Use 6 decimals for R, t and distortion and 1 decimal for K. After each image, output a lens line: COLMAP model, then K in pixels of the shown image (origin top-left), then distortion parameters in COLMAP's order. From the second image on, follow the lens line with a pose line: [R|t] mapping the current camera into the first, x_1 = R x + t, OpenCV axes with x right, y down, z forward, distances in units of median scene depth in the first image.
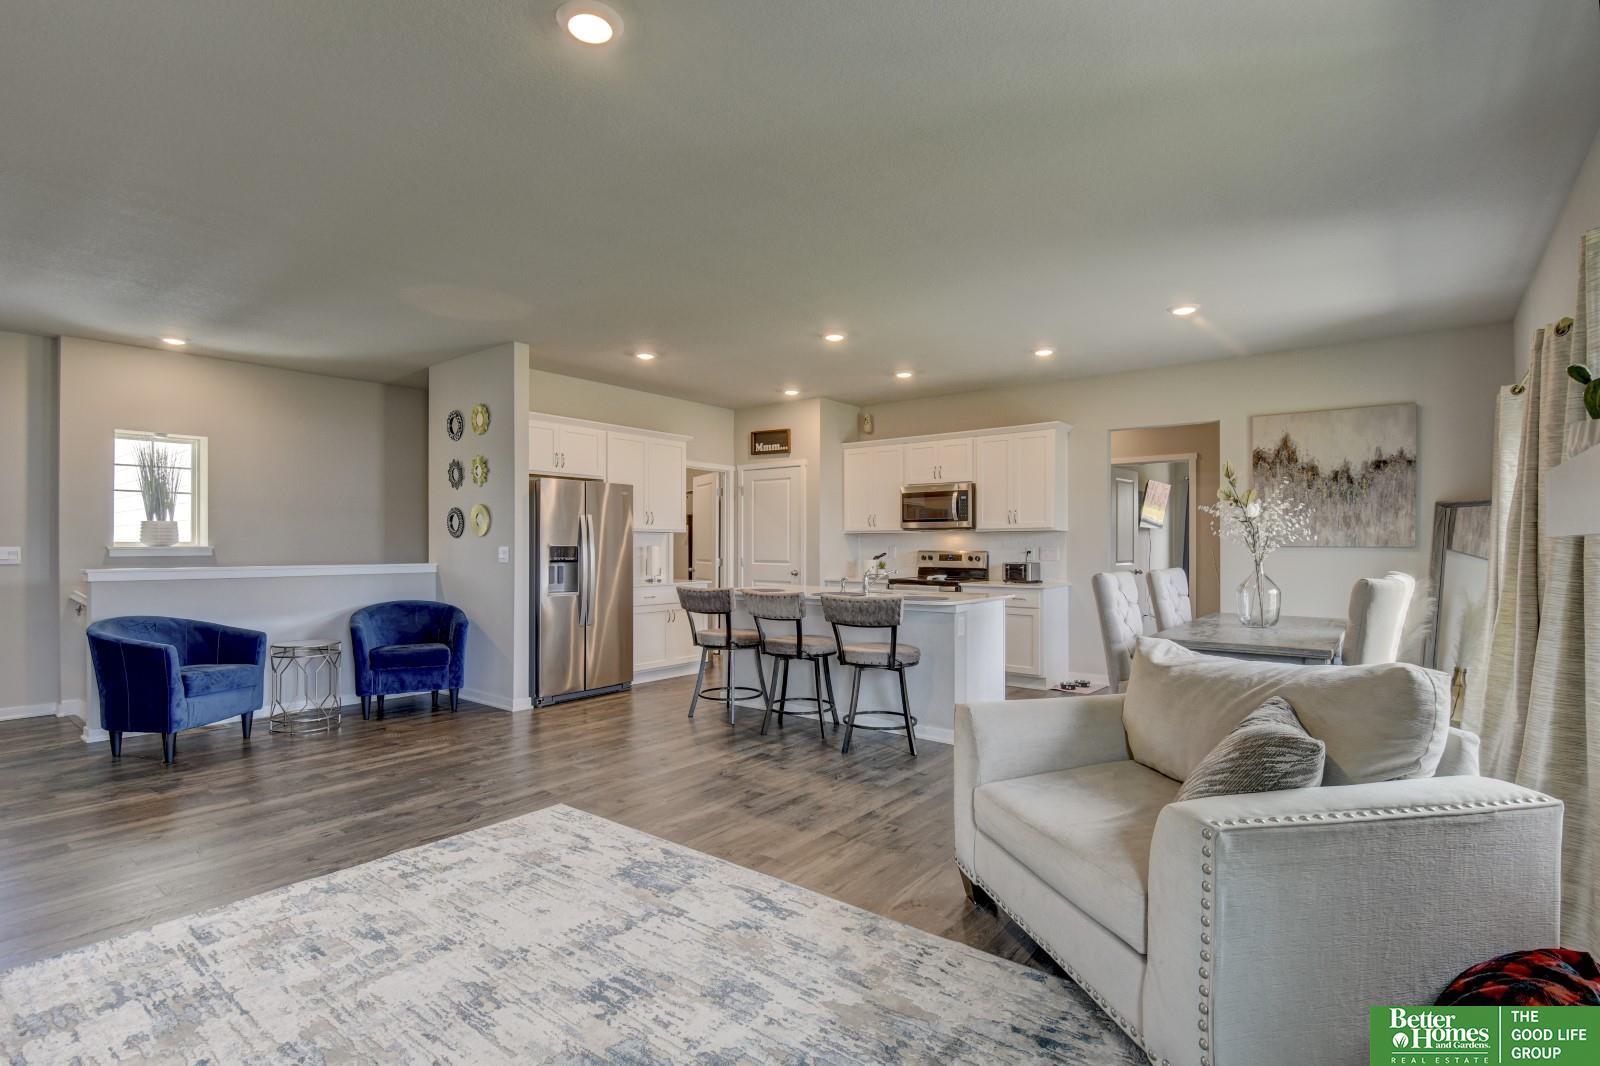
lens RADIAL K [[774.6, 0, 789.6], [0, 774.6, 542.8], [0, 0, 1]] dist [0.003222, -0.002742]
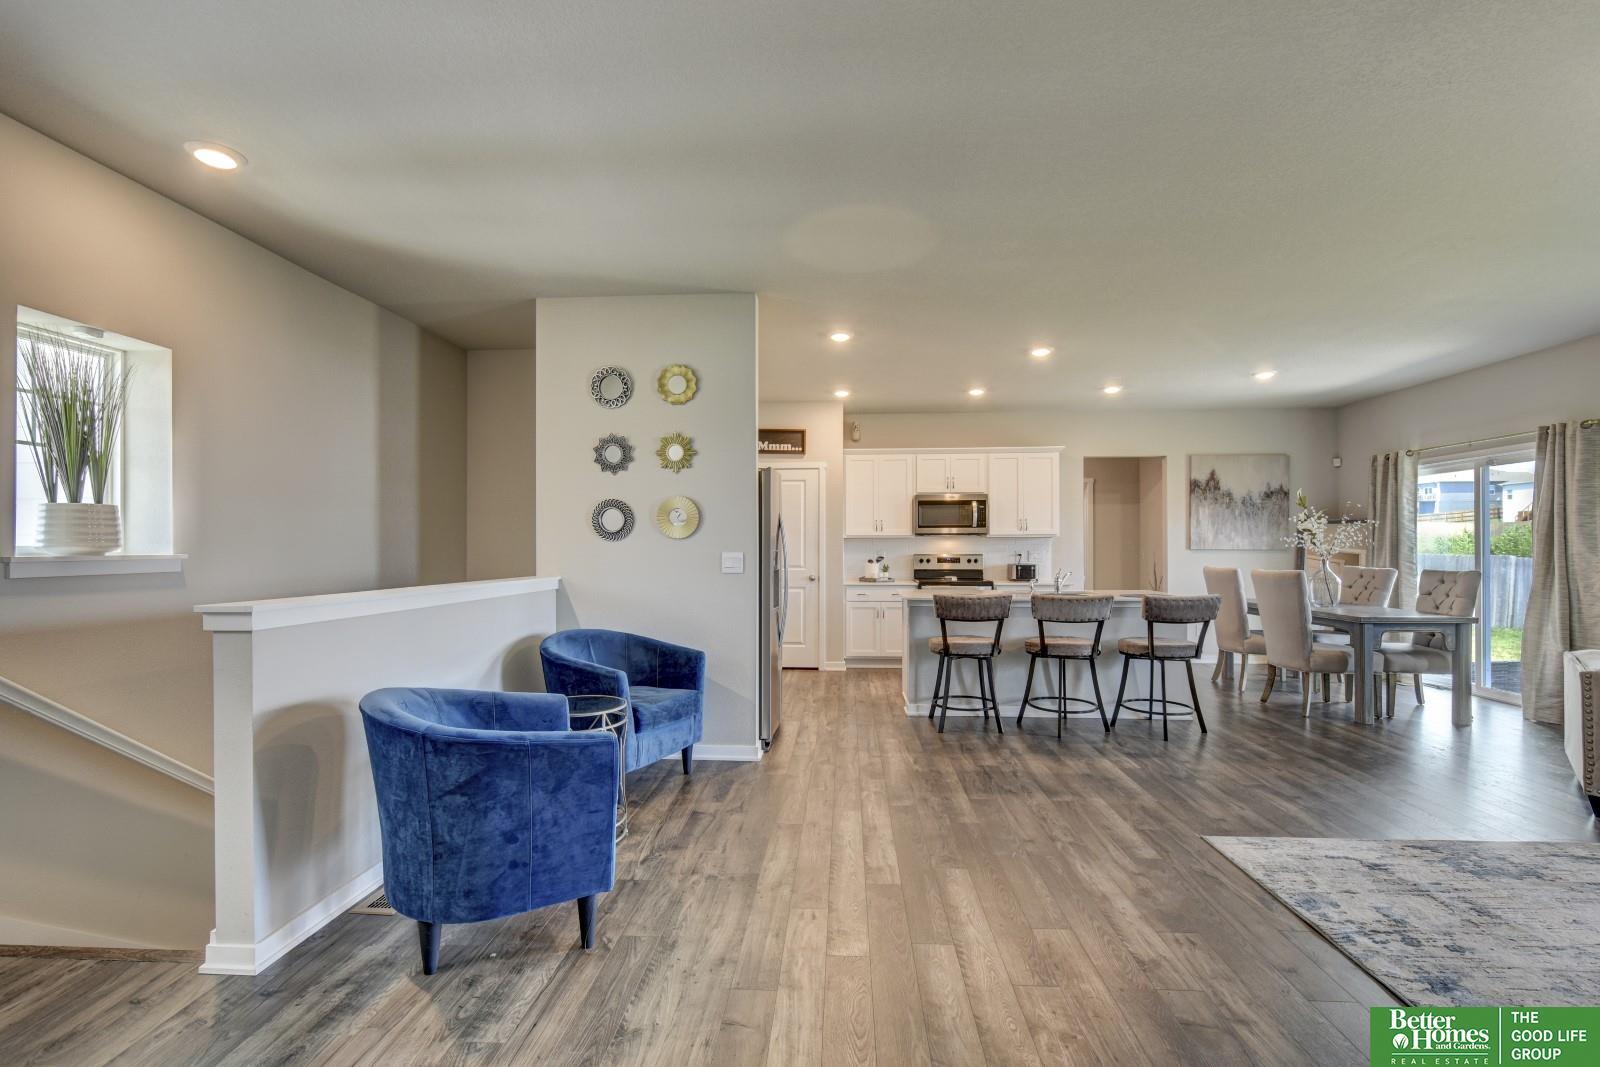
lens RADIAL K [[727.3, 0, 782.1], [0, 727.3, 544.5], [0, 0, 1]] dist [-0.004019, -0.001008]
pose [[0.817321, 0.001159, 0.576181, -0.771346], [0.000493, 0.999996, -0.002711, -0.001082], [-0.576182, 0.002500, 0.817317, 0.383948]]
